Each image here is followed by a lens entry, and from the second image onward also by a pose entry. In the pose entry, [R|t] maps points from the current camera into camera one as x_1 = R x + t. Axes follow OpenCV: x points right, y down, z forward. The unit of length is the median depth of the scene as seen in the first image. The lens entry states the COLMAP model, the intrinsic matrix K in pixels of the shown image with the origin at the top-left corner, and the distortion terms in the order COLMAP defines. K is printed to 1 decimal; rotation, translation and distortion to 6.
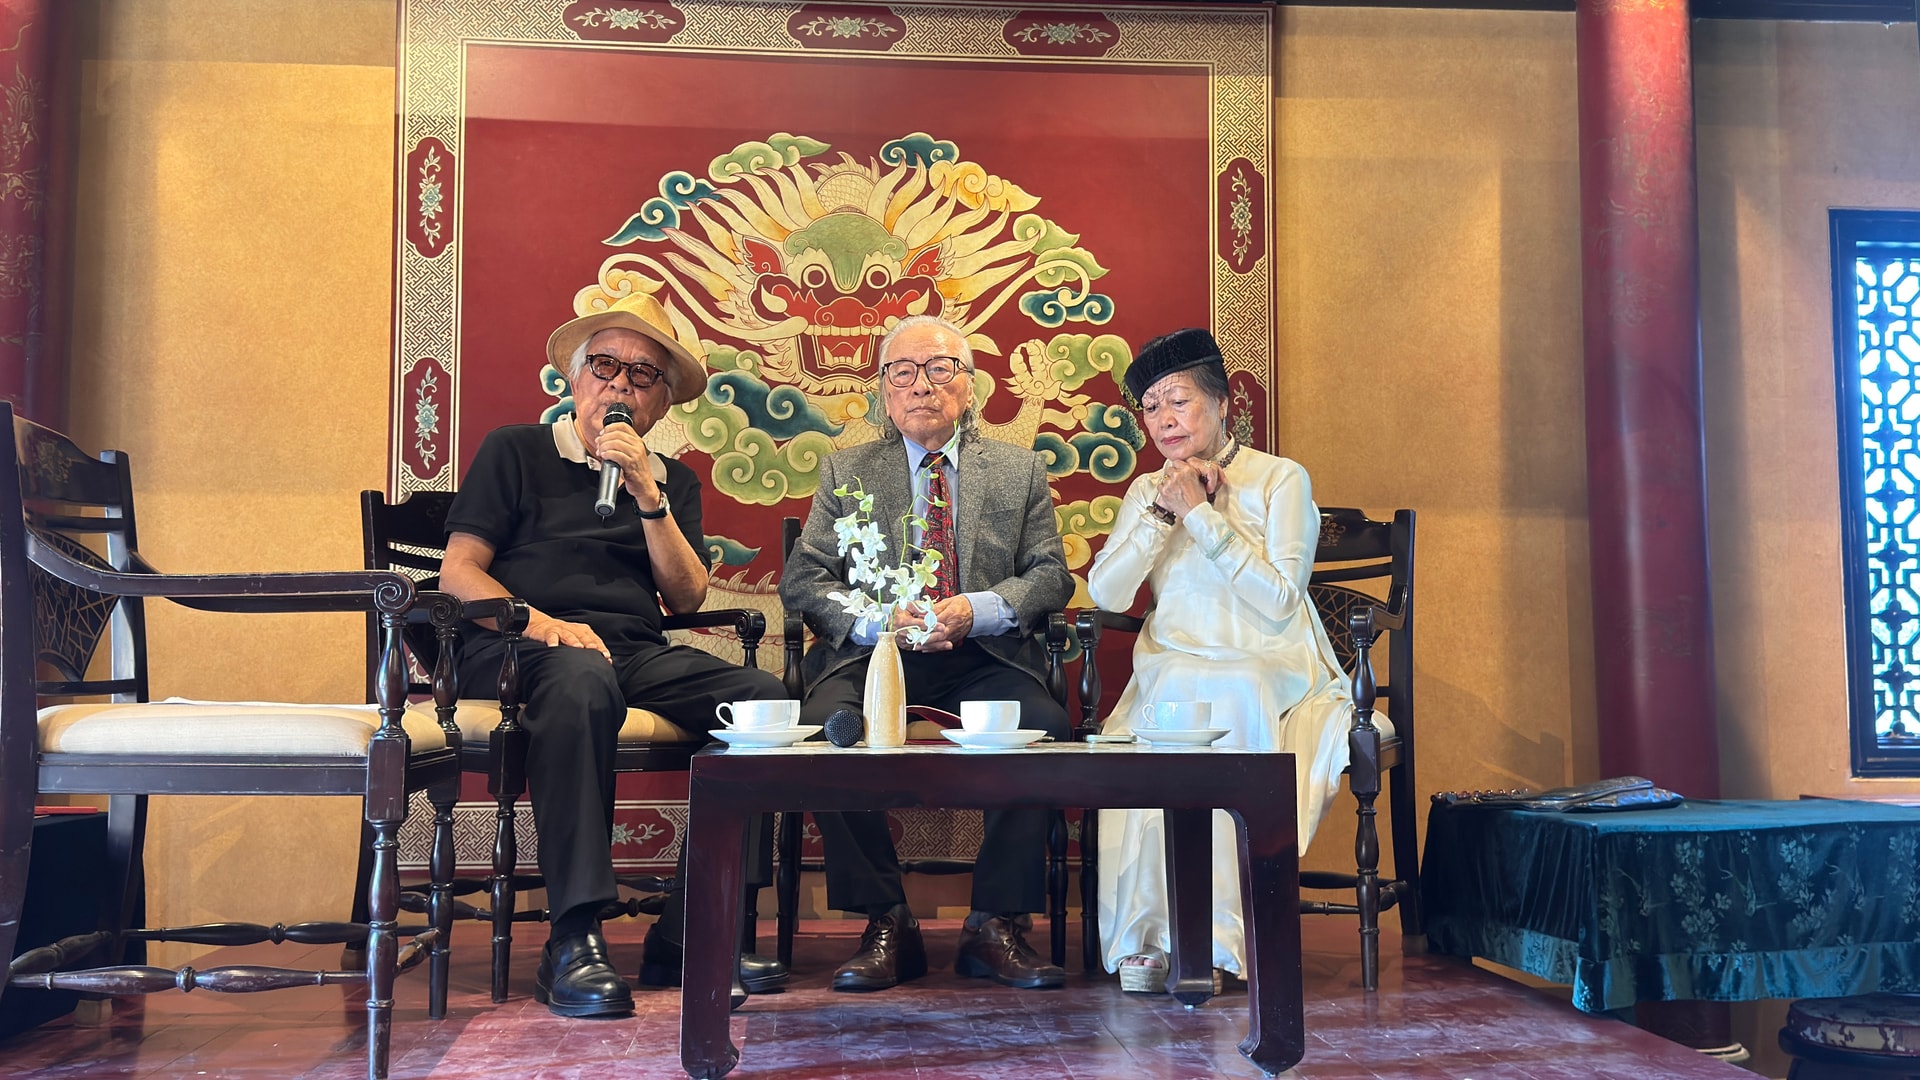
lens RADIAL K [[1914.1, 0, 959.4], [0, 1914.1, 532.6], [0, 0, 1]] dist [0.150623, 0.000000]
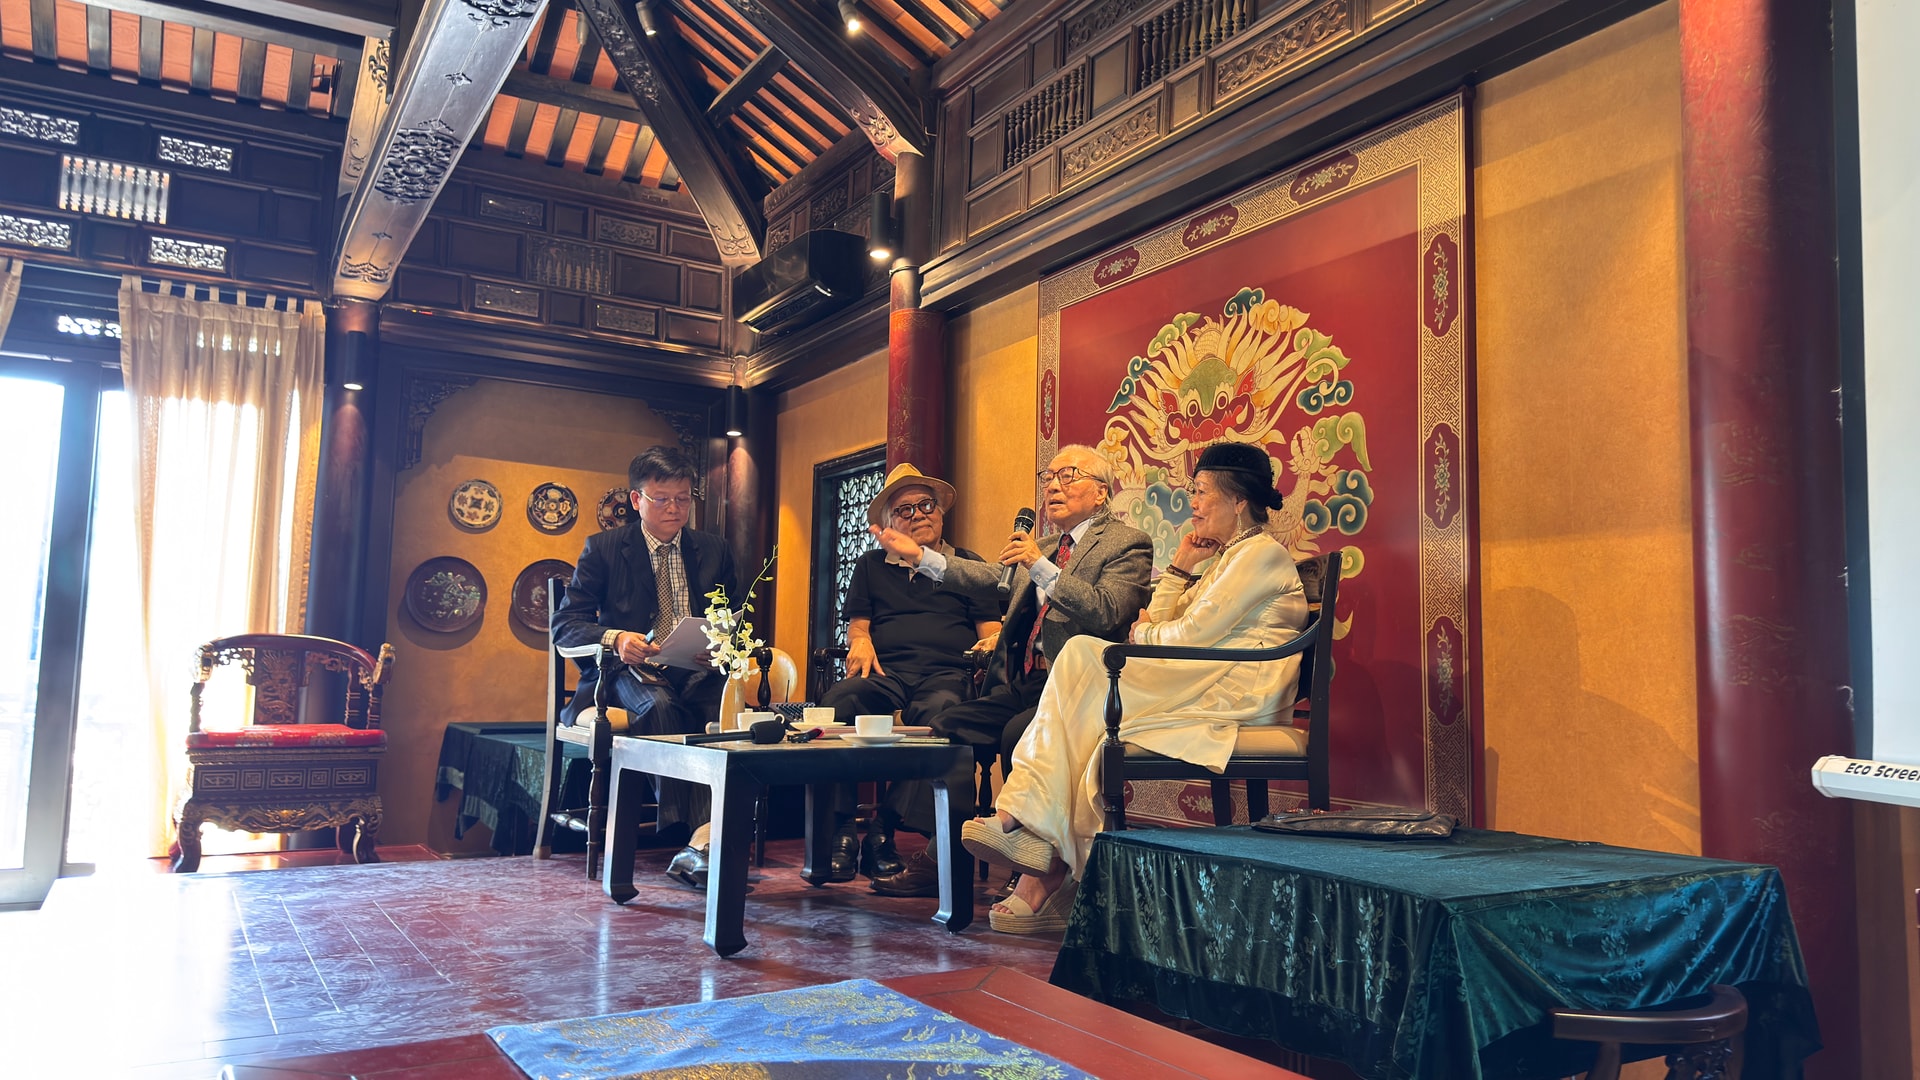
lens RADIAL K [[1325.2, 0, 965.1], [0, 1325.2, 553.1], [0, 0, 1]] dist [0.006939, -0.007823]
pose [[0.423242, -0.073511, -0.903029, 0.725555], [0.068650, 0.996440, -0.048940, 0.009305], [0.903412, -0.041279, 0.426782, 0.423941]]
